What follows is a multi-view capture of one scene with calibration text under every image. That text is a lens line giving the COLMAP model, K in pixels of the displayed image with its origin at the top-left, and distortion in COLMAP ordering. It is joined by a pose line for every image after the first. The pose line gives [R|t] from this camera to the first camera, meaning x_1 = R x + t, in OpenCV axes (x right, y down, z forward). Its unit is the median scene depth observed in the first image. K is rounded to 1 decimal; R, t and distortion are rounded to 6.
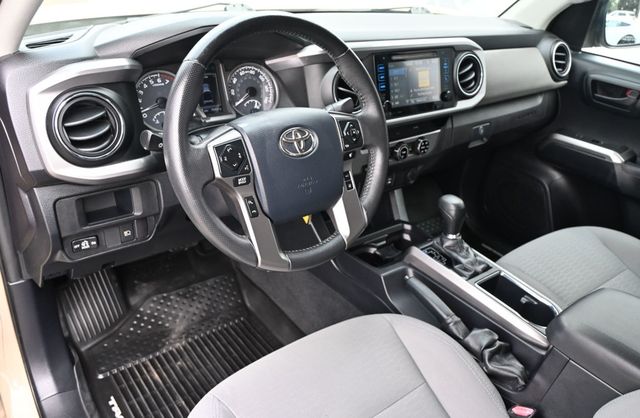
lens RADIAL K [[508.4, 0, 320.0], [0, 508.4, 209.0], [0, 0, 1]] dist [-0.007912, -0.003657]
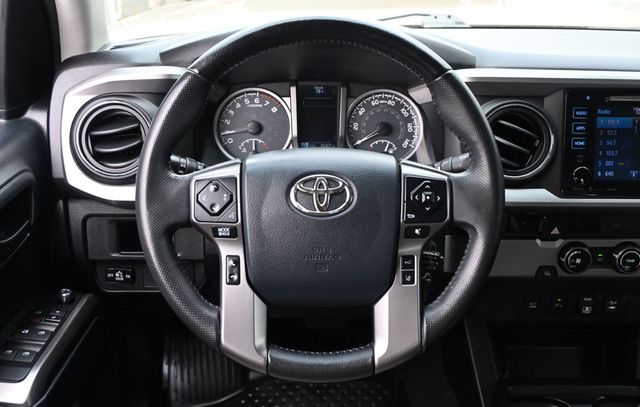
lens RADIAL K [[696.7, 0, 320.2], [0, 696.7, 213.5], [0, 0, 1]] dist [-0.005998, -0.016622]
pose [[0.797353, 0.168926, -0.579390, 0.435638], [-0.240720, 0.969375, -0.048649, -0.051893], [0.553427, 0.178261, 0.813598, 0.195376]]
